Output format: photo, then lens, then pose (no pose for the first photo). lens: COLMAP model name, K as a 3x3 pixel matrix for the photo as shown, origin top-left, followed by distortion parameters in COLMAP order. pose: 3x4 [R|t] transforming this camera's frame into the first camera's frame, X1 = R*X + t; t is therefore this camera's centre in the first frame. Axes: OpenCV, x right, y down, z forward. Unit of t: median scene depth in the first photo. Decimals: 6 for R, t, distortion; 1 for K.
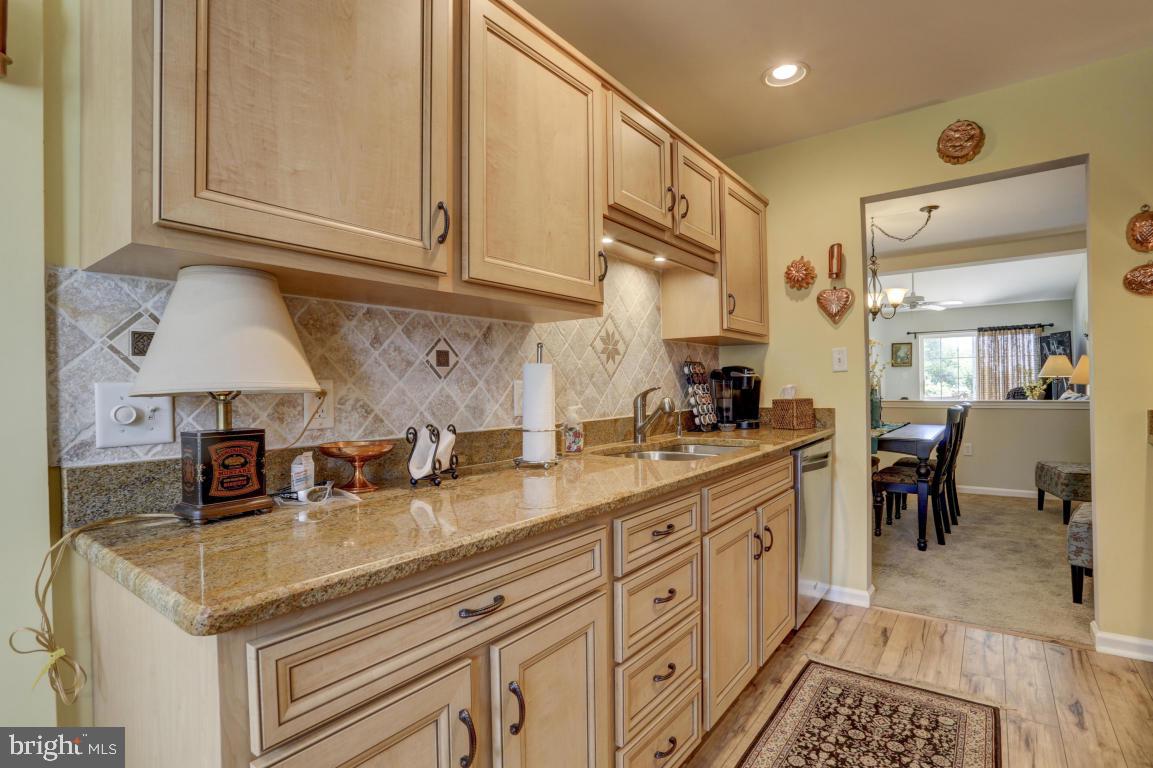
lens RADIAL K [[559.0, 0, 583.5], [0, 559.0, 389.2], [0, 0, 1]] dist [-0.062732, 0.023035]
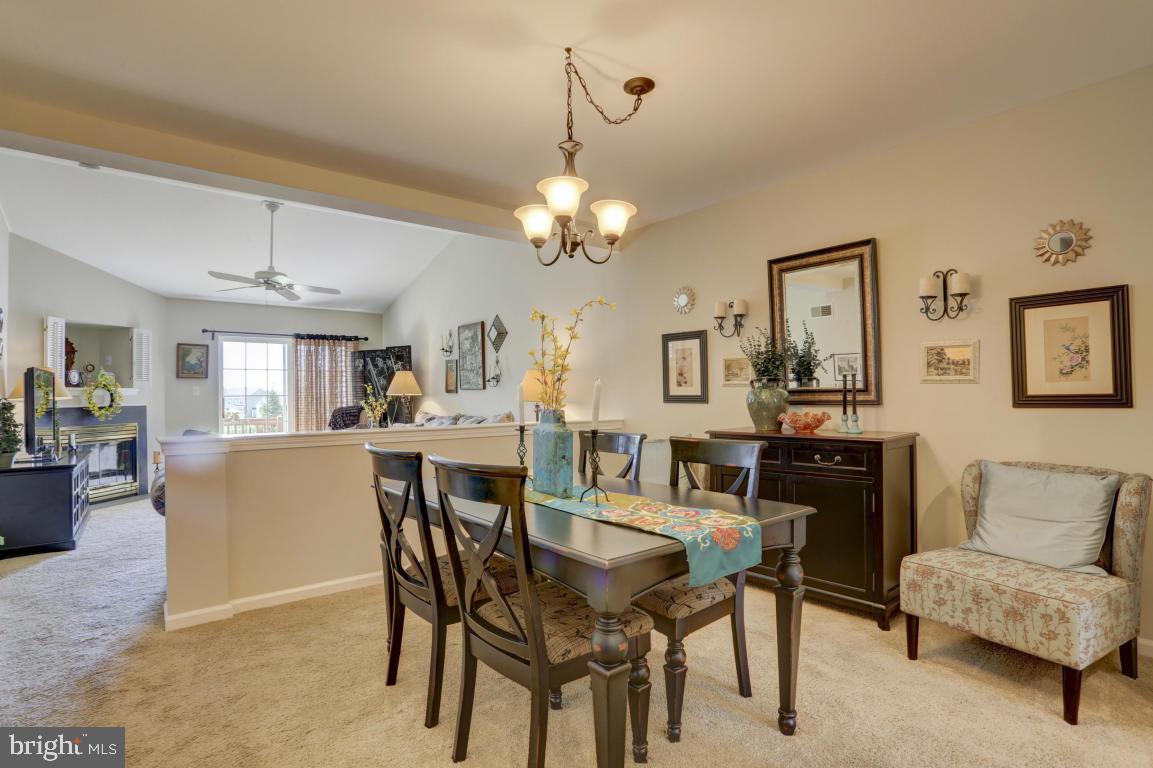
lens RADIAL K [[559.0, 0, 583.5], [0, 559.0, 389.2], [0, 0, 1]] dist [-0.062732, 0.023035]
pose [[0.228239, 0.023462, 0.973322, 0.106710], [0.015241, 0.999501, -0.027667, -0.004889], [-0.973486, 0.021150, 0.227767, 1.322846]]
